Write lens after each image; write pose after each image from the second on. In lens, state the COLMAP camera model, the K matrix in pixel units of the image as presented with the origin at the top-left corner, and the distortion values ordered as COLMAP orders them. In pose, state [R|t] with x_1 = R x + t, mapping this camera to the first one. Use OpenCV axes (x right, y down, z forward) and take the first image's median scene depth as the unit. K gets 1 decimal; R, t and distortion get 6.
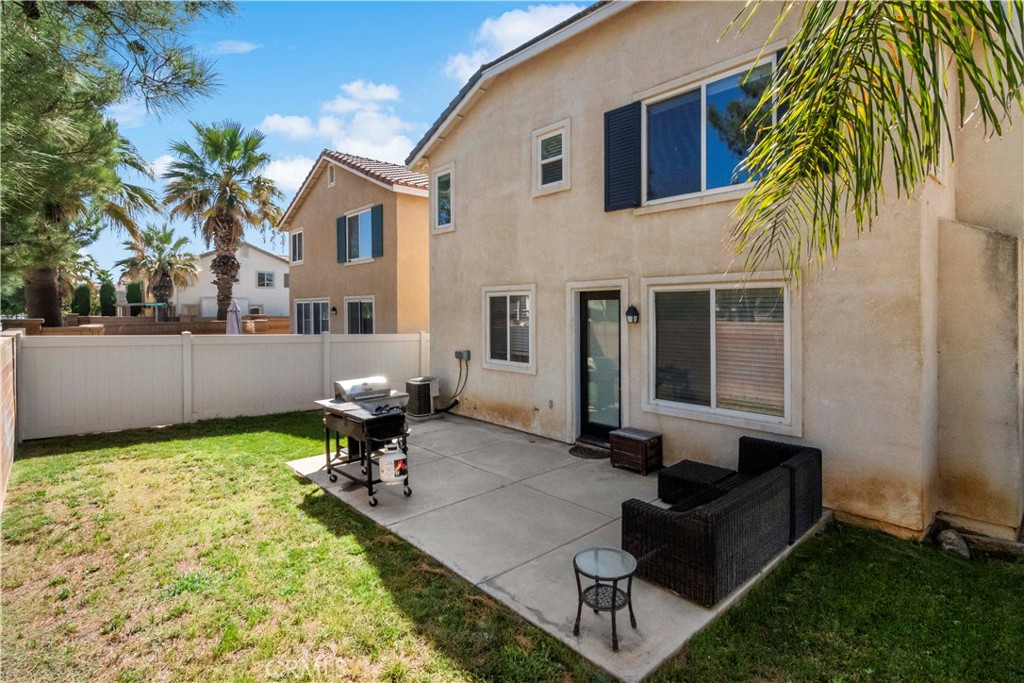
lens RADIAL K [[512.3, 0, 514.5], [0, 512.3, 331.3], [0, 0, 1]] dist [0.000344, 0.000198]
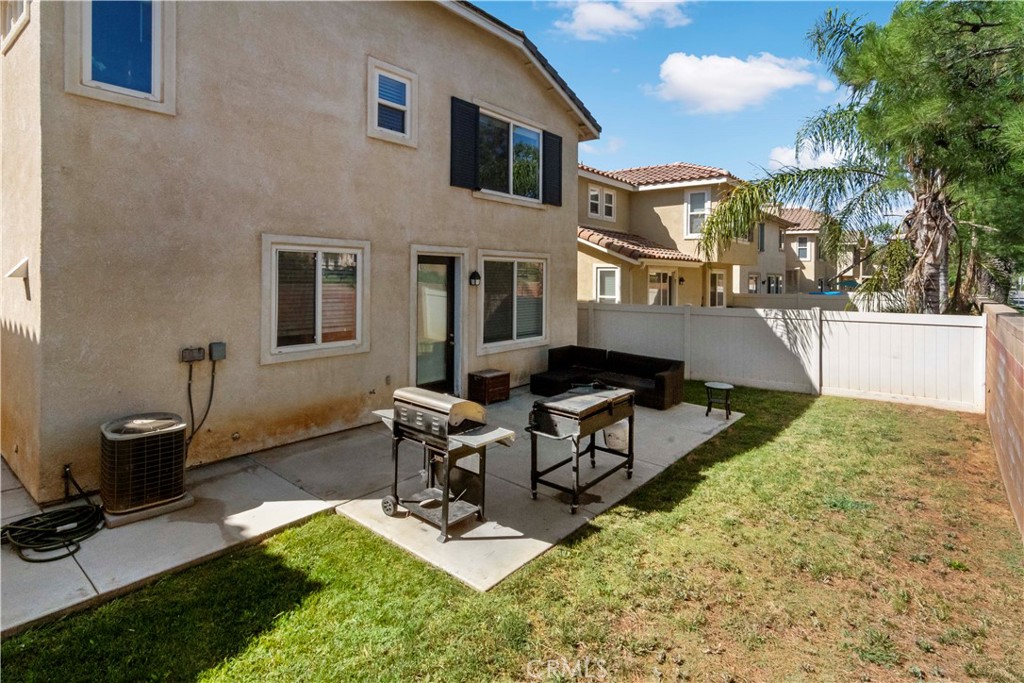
lens RADIAL K [[490.7, 0, 512.1], [0, 490.7, 278.0], [0, 0, 1]] dist [0.000394, 0.000122]
pose [[-0.109417, -0.011130, 0.993934, -0.801142], [0.022484, 0.999654, 0.013670, -0.040740], [-0.993742, 0.023844, -0.109129, 0.892785]]
